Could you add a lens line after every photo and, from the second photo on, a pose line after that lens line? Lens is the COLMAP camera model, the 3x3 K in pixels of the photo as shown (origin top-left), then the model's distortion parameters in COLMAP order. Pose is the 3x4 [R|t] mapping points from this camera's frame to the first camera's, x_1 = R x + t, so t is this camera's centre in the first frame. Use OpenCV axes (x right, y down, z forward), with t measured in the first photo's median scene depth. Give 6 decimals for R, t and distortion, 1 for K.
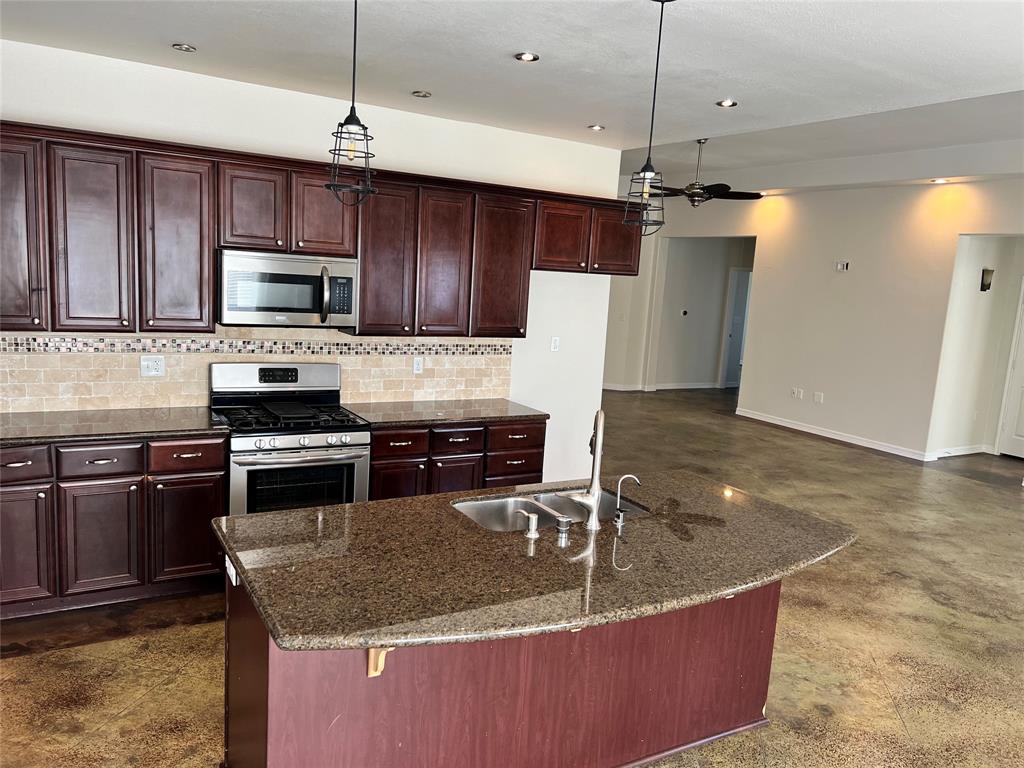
lens RADIAL K [[770.9, 0, 521.3], [0, 770.9, 394.2], [0, 0, 1]] dist [0.054209, -0.065289]
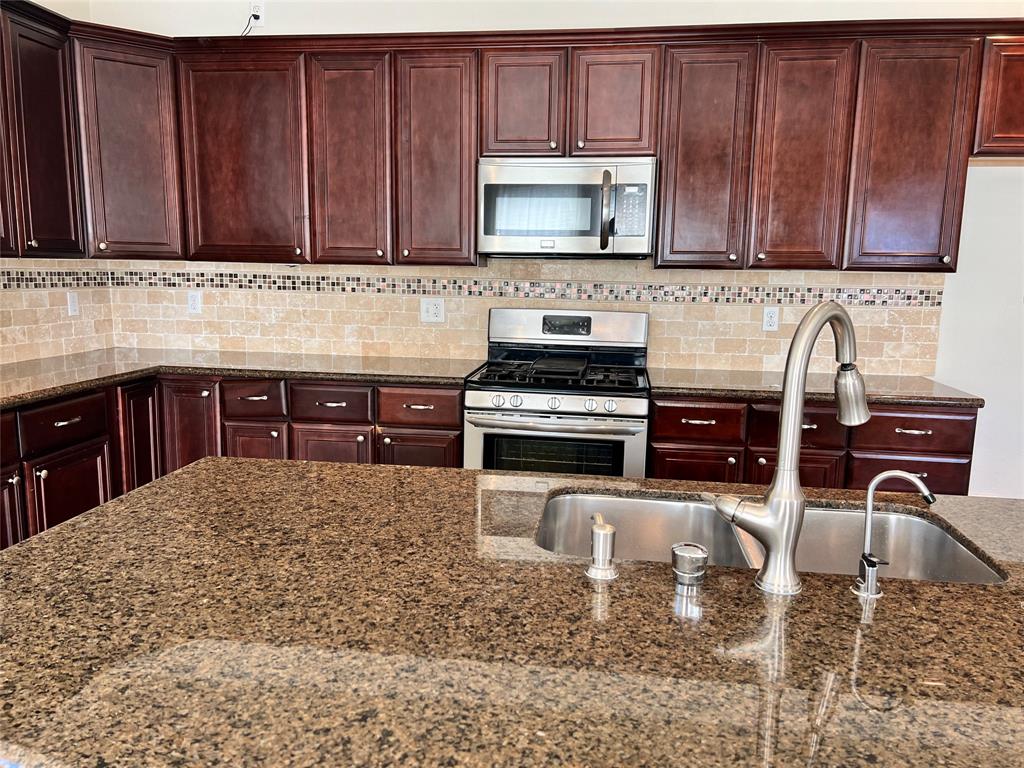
lens RADIAL K [[770.9, 0, 507.8], [0, 770.9, 393.2], [0, 0, 1]] dist [0.054209, -0.065289]
pose [[0.774672, 0.051032, -0.630300, 0.133561], [-0.064278, 0.997930, 0.001797, 0.045685], [0.629087, 0.039123, 0.776349, 0.340354]]
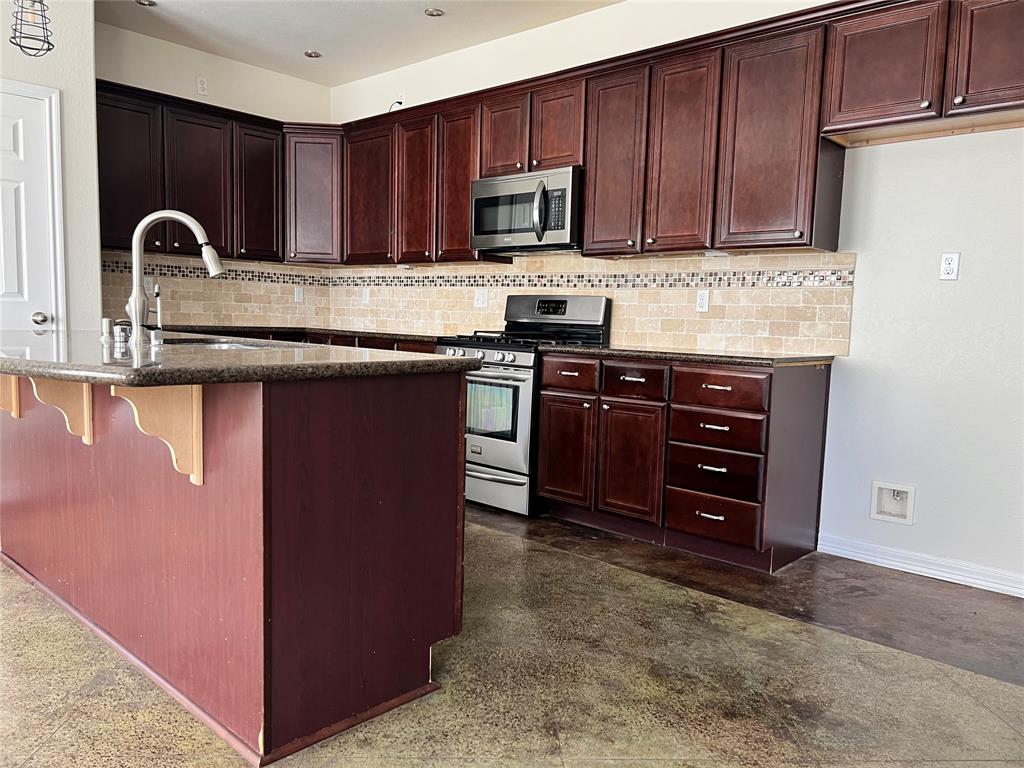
lens RADIAL K [[770.9, 0, 506.6], [0, 770.9, 396.3], [0, 0, 1]] dist [0.054209, -0.065289]
pose [[0.270262, 0.044367, -0.961764, 0.595461], [-0.160356, 0.987059, 0.000472, 0.092559], [0.949339, 0.154097, 0.273879, 0.666064]]
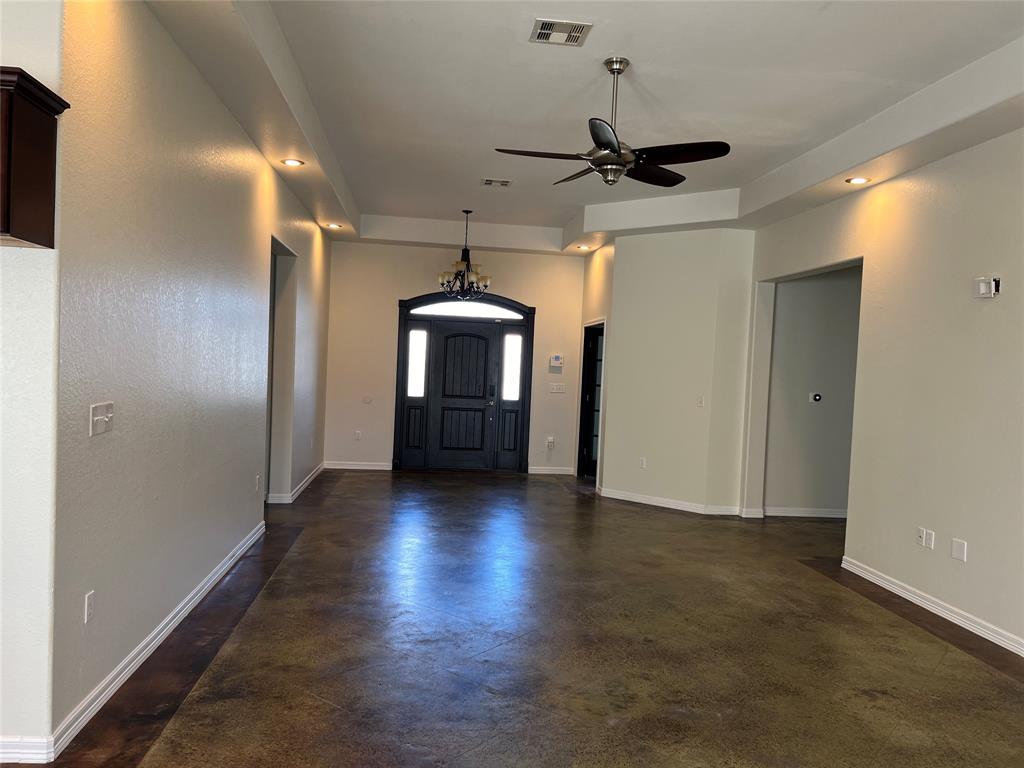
lens RADIAL K [[770.9, 0, 518.1], [0, 770.9, 392.4], [0, 0, 1]] dist [0.054209, -0.065289]
pose [[0.911701, -0.007087, -0.410793, 0.682047], [-0.053305, 0.989360, -0.135372, -0.025095], [0.407381, 0.145316, 0.901623, 0.862991]]
